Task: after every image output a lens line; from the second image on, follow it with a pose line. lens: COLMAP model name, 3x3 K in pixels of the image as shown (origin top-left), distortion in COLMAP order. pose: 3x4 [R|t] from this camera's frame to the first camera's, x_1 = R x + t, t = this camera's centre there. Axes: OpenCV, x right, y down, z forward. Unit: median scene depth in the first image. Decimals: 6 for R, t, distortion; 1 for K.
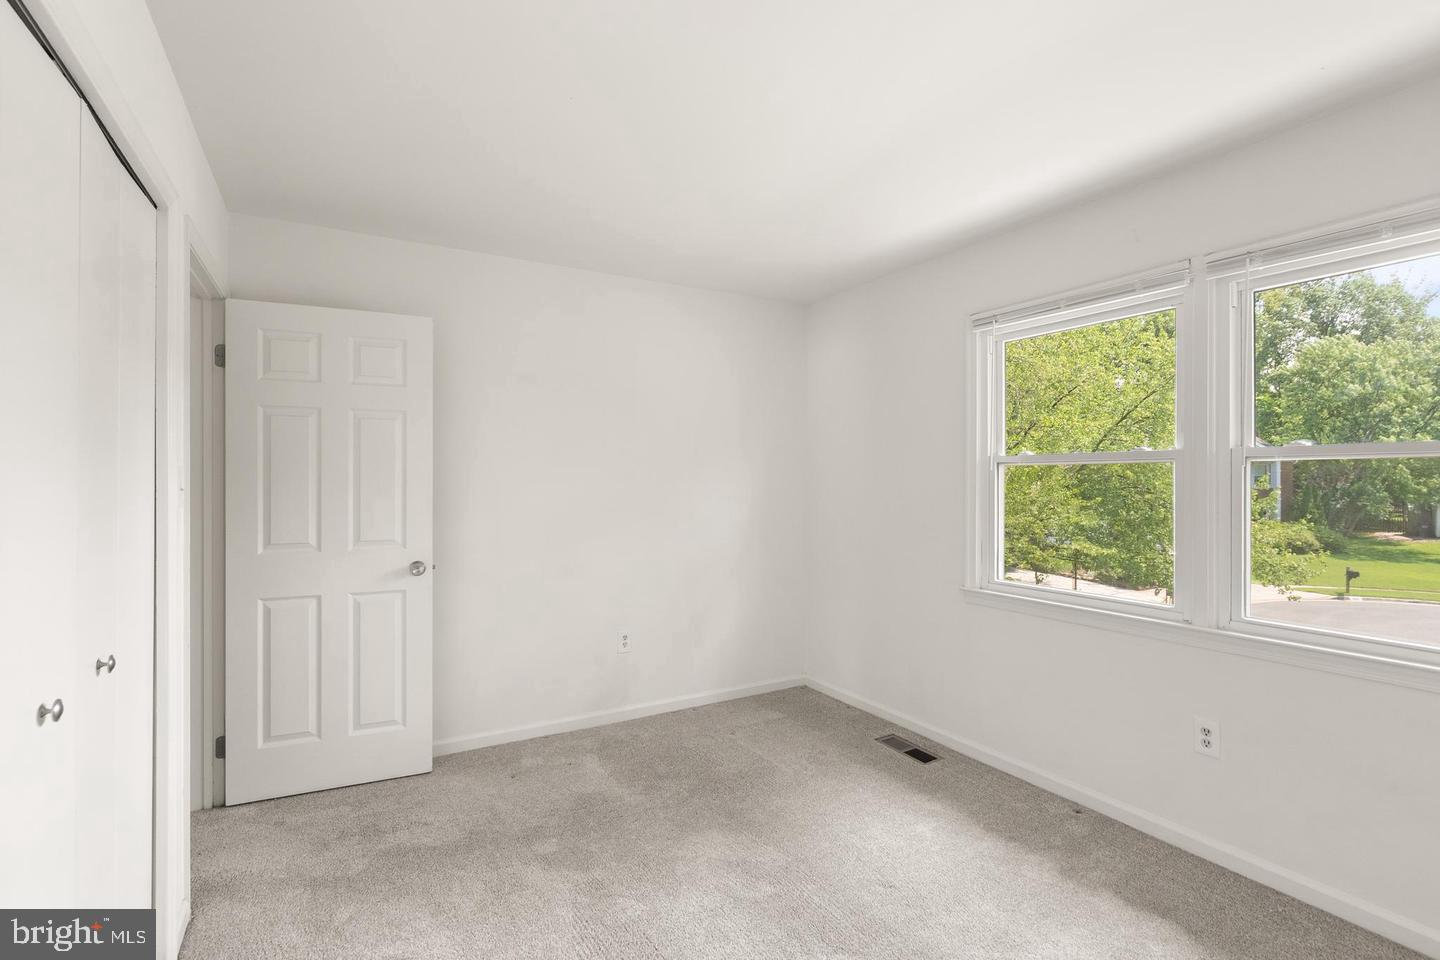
lens RADIAL K [[659.0, 0, 721.2], [0, 659.0, 478.7], [0, 0, 1]] dist [0.000727, 0.001903]
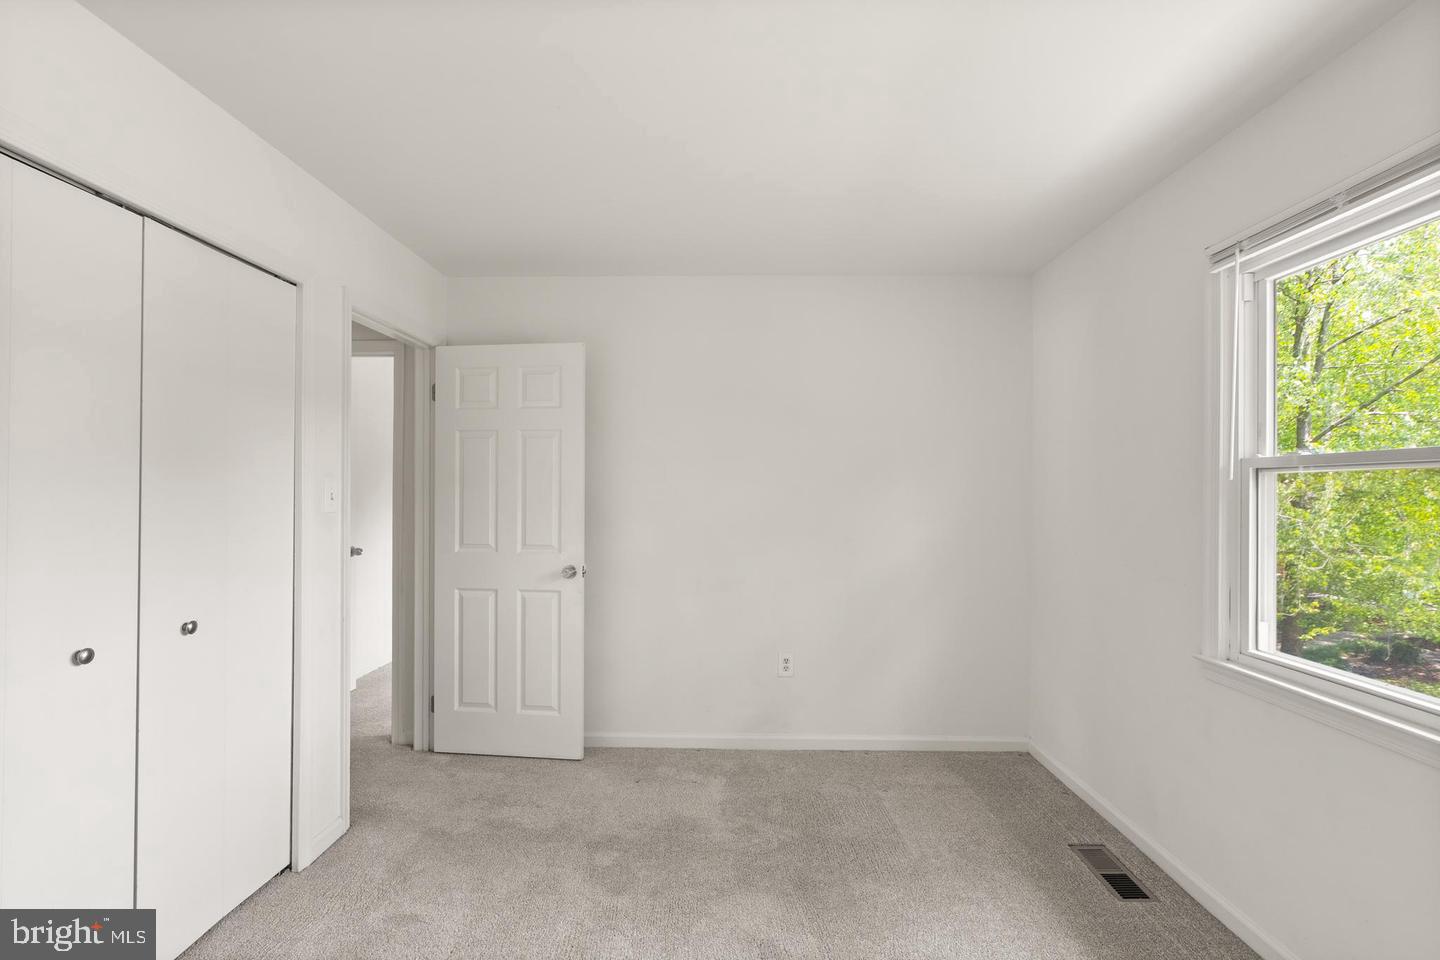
lens RADIAL K [[659.0, 0, 720.6], [0, 659.0, 488.0], [0, 0, 1]] dist [0.000727, 0.001903]
pose [[0.856315, 0.000418, -0.516454, 0.320967], [-0.003535, 0.999981, -0.005051, 0.000384], [0.516442, 0.006151, 0.856300, 0.184571]]
